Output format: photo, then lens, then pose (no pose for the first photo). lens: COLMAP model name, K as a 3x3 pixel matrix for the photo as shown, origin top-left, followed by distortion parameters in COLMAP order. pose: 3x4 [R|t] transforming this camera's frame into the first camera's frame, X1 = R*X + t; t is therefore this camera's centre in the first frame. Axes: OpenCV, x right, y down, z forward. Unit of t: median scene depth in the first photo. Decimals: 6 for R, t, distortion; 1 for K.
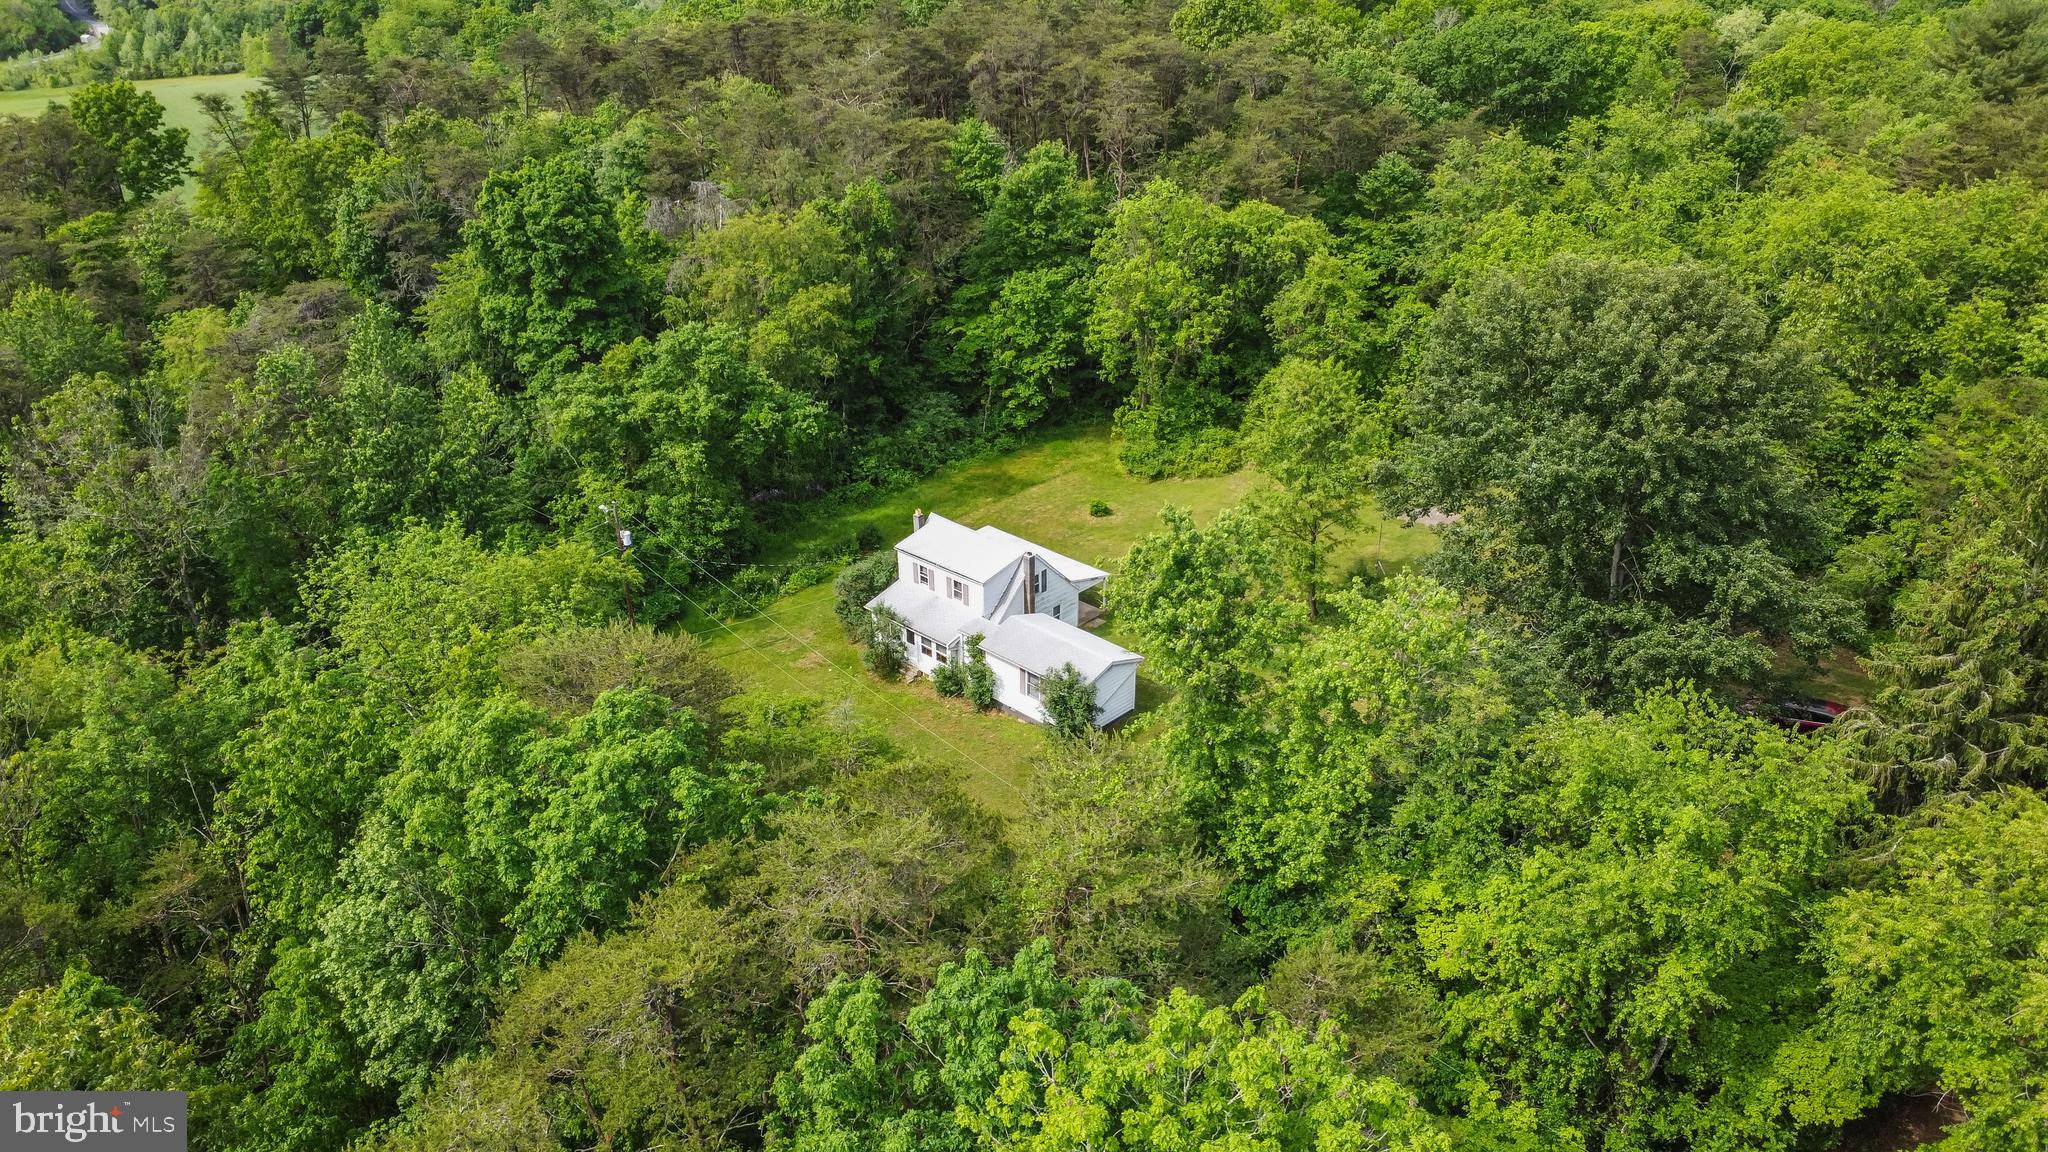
lens RADIAL K [[1556.1, 0, 1007.7], [0, 1556.1, 591.3], [0, 0, 1]] dist [0.020897, 0.000375]
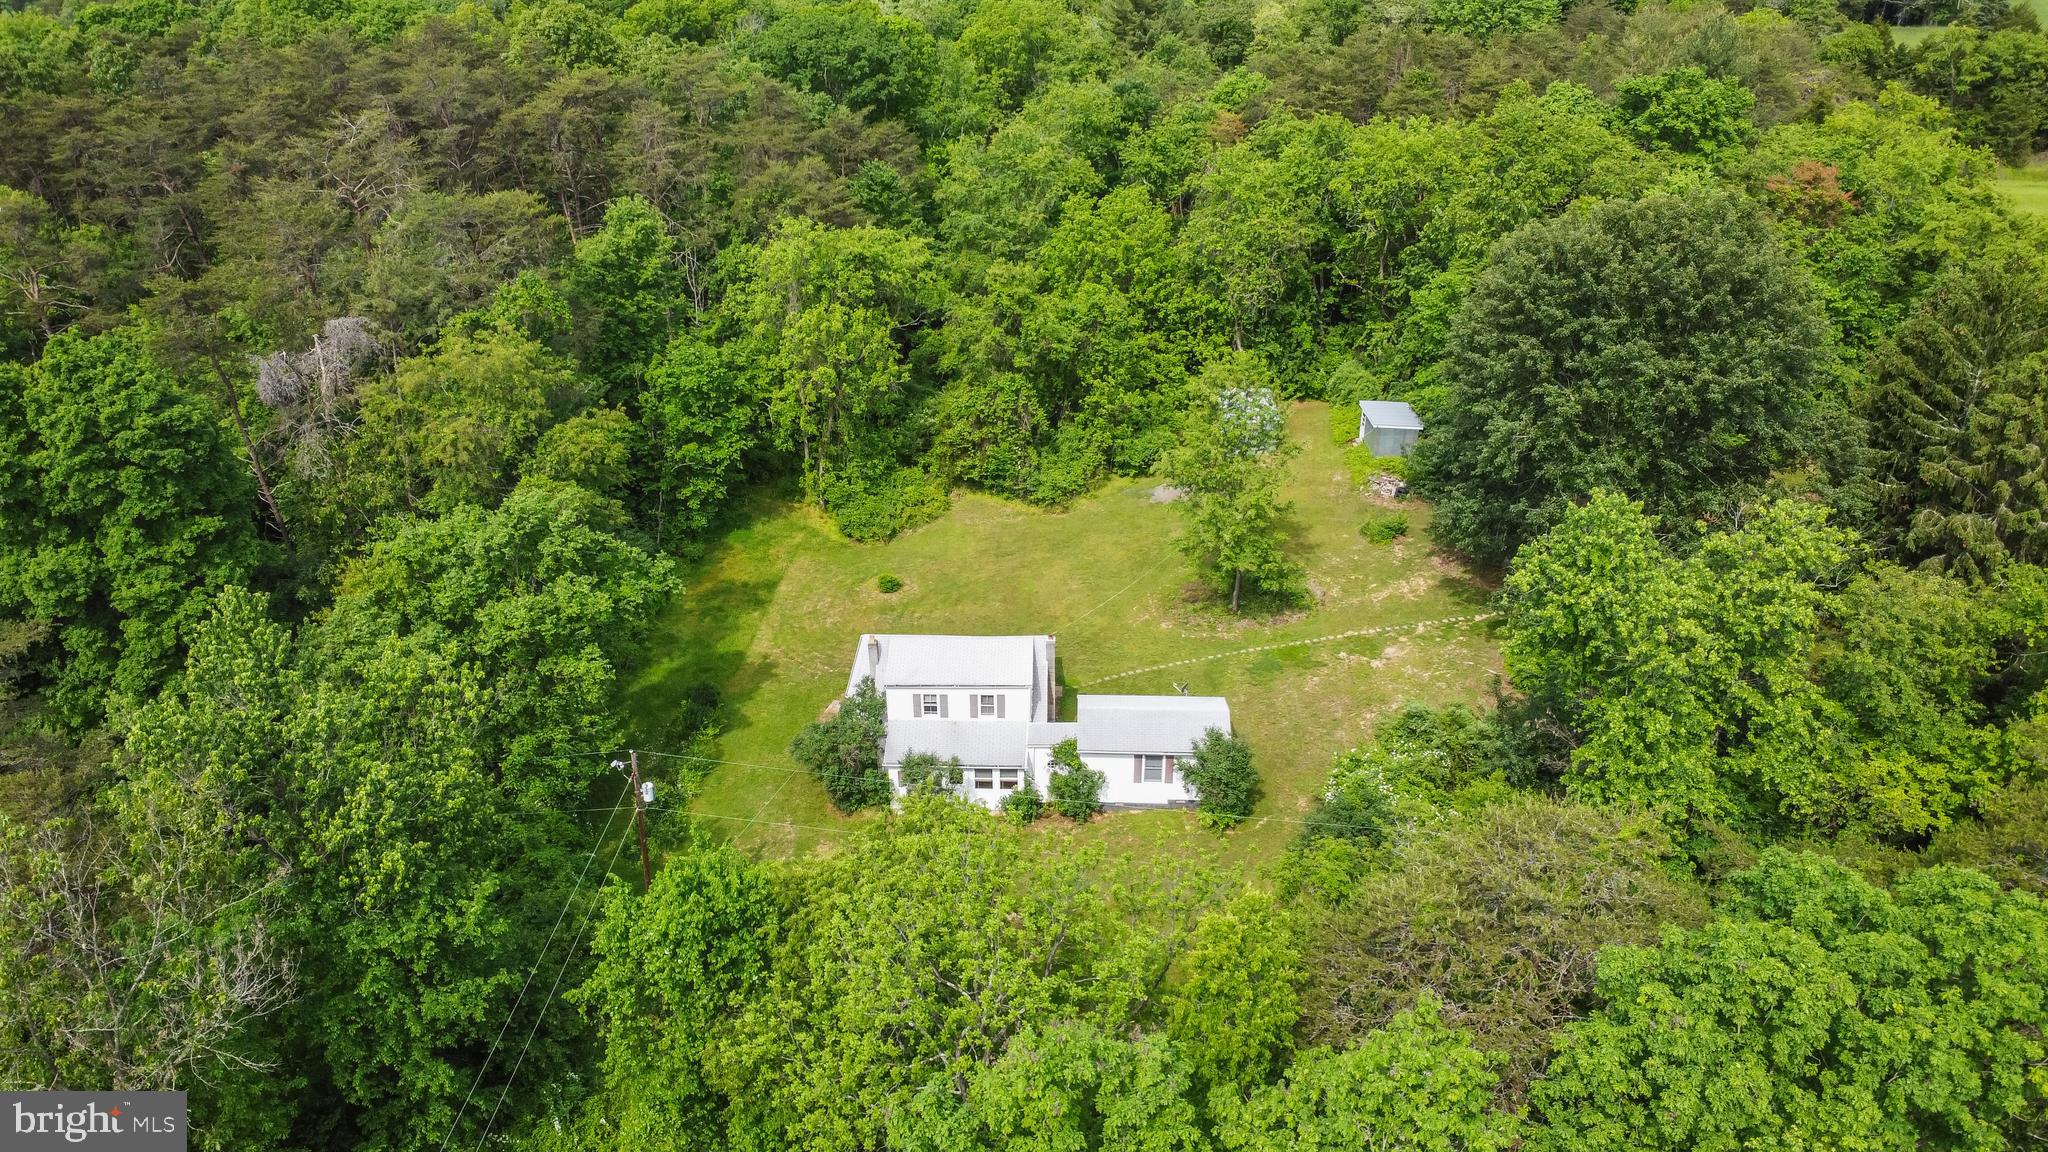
lens RADIAL K [[1556.1, 0, 1007.7], [0, 1556.1, 591.3], [0, 0, 1]] dist [0.020897, 0.000375]
pose [[0.753073, -0.302016, 0.584523, -0.417270], [0.303984, 0.947624, 0.097987, -0.116225], [-0.583502, 0.103895, 0.805439, 0.235766]]
